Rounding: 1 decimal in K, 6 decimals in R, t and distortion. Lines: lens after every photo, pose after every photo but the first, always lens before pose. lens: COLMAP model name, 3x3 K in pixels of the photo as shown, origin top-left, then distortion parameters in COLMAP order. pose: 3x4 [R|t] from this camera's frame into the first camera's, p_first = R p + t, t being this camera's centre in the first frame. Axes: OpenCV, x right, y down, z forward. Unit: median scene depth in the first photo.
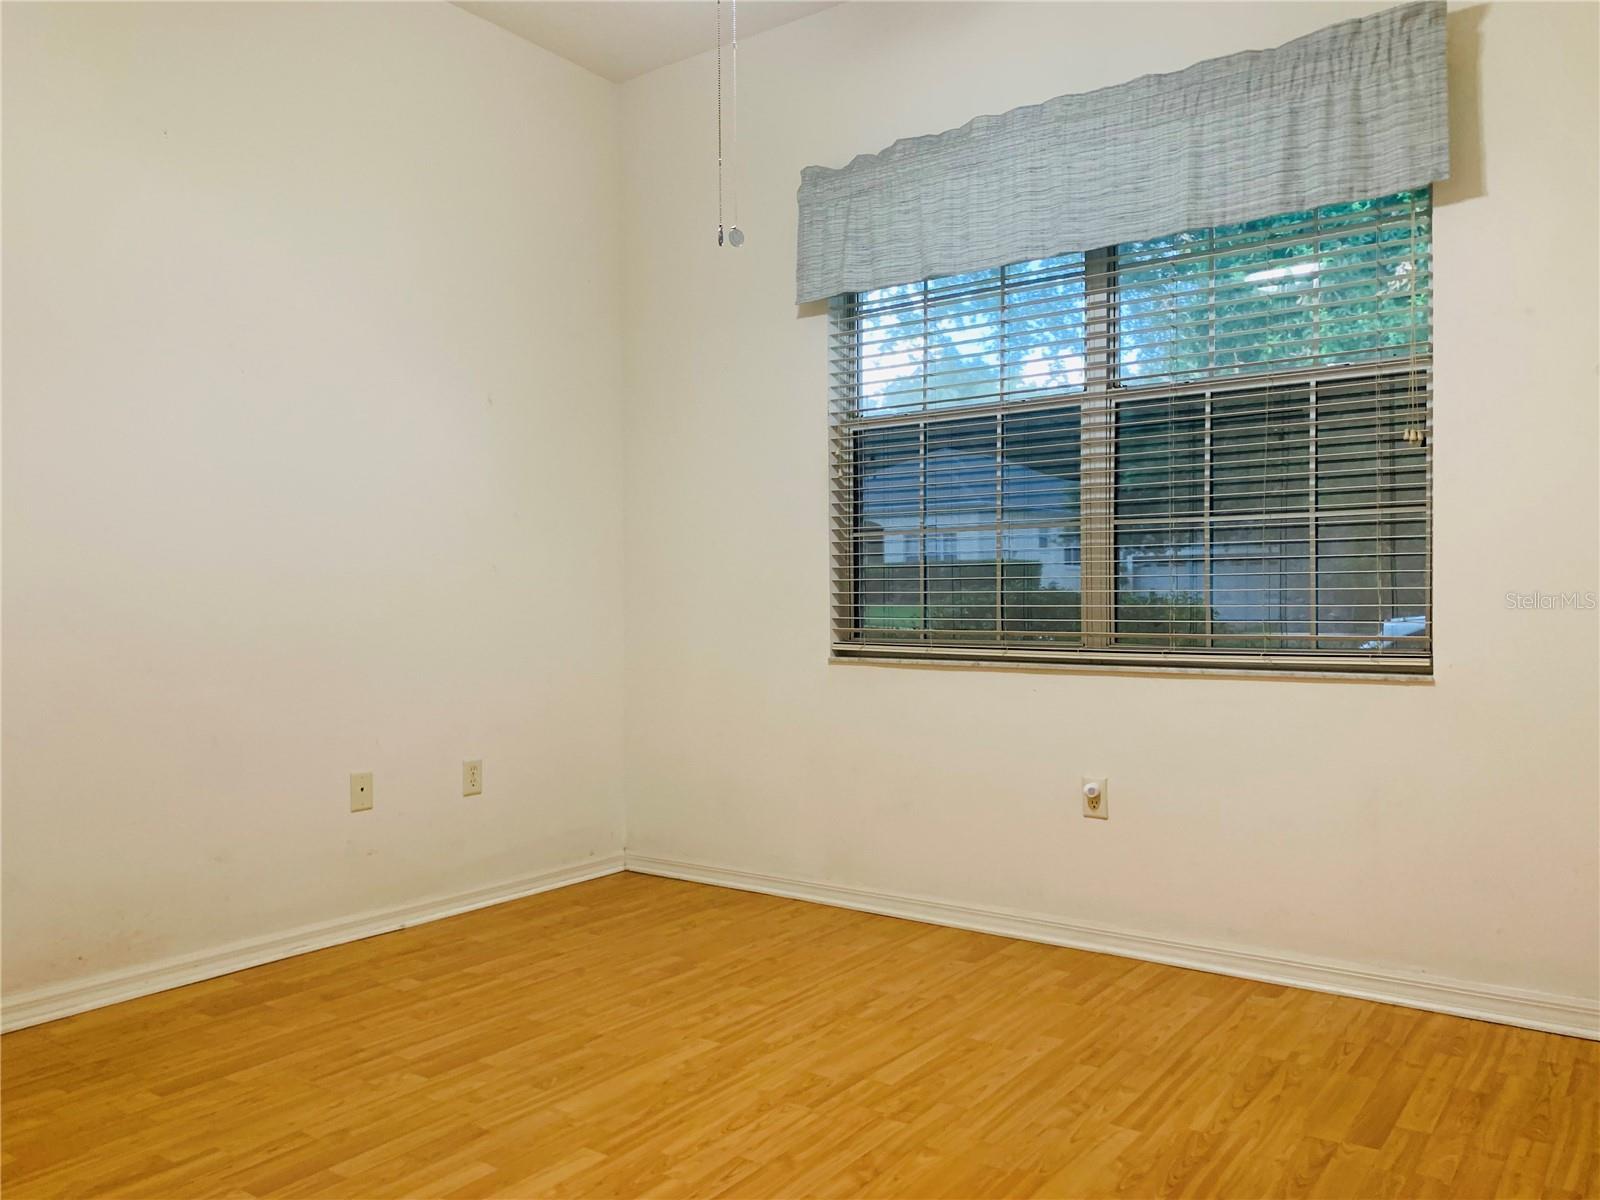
lens RADIAL K [[1228.9, 0, 803.1], [0, 1228.9, 602.3], [0, 0, 1]] dist [0.034653, -0.041589]
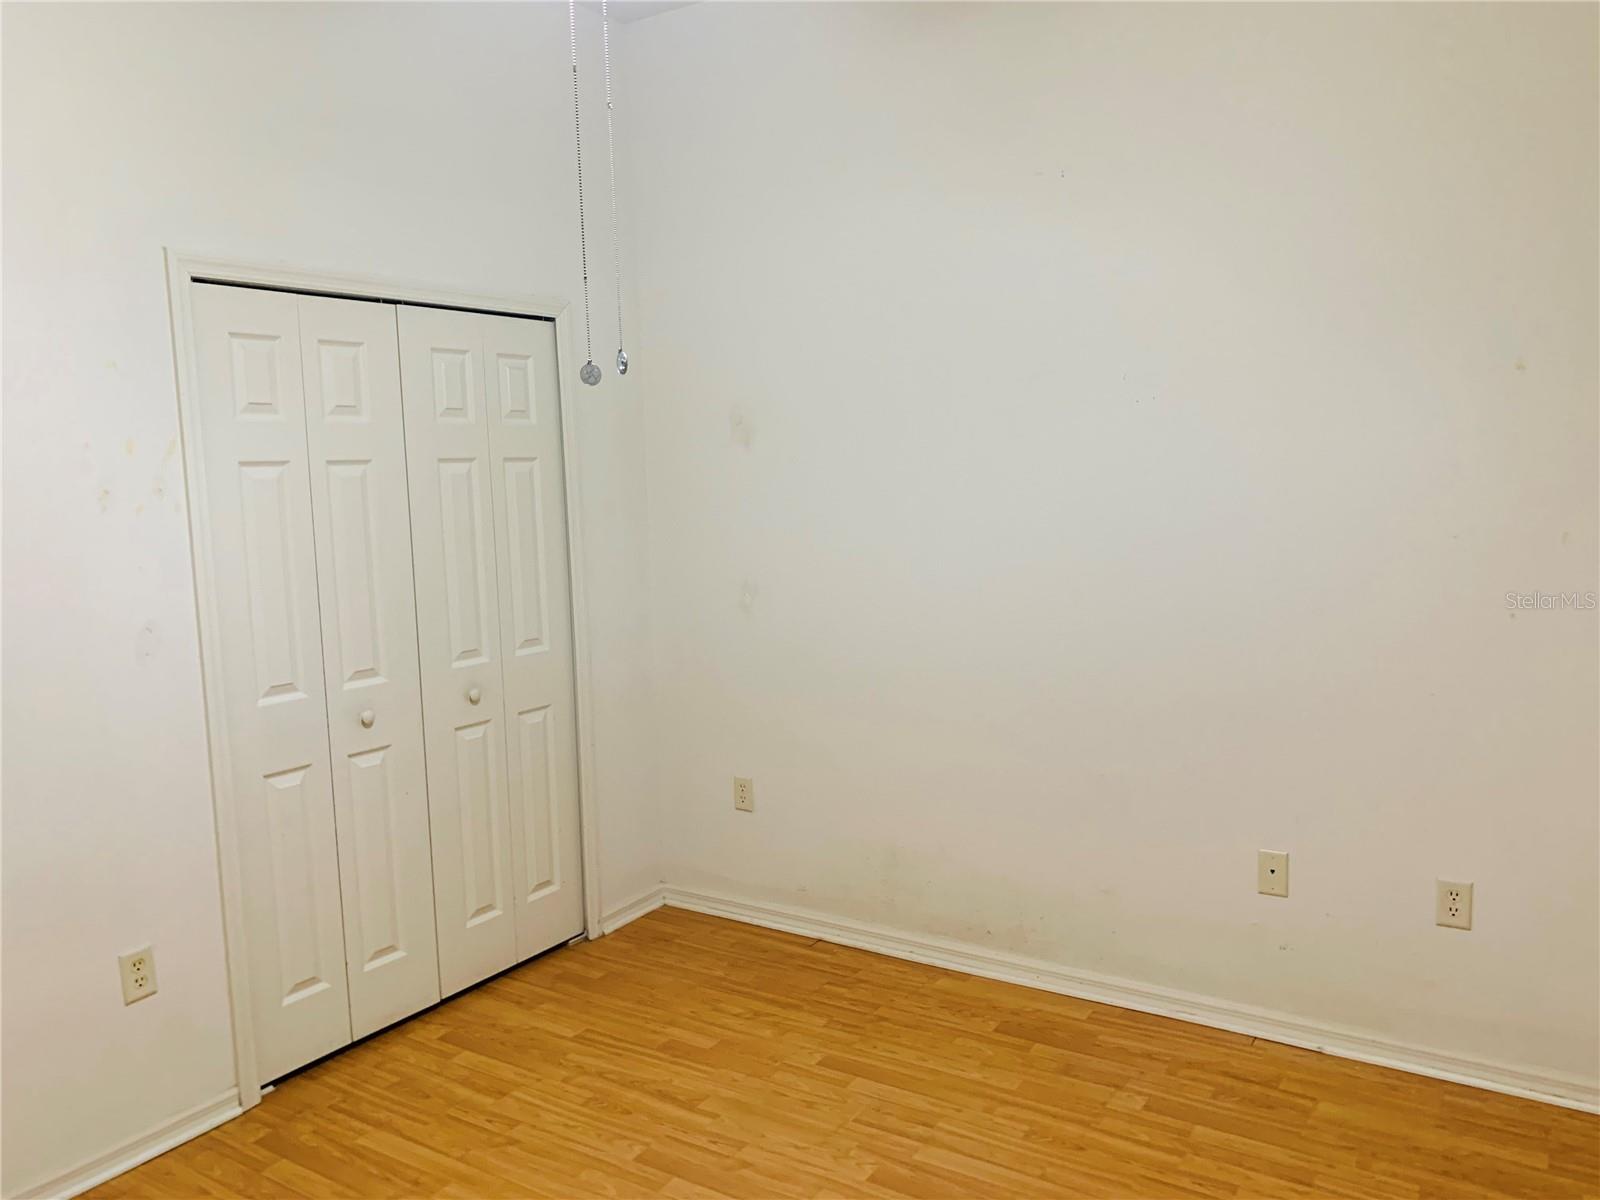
lens RADIAL K [[1228.9, 0, 803.1], [0, 1228.9, 601.8], [0, 0, 1]] dist [0.034653, -0.041589]
pose [[0.054043, 0.118816, -0.991444, 0.527817], [0.028236, 0.992317, 0.120460, -0.170650], [0.998139, -0.034505, 0.050273, 0.756731]]
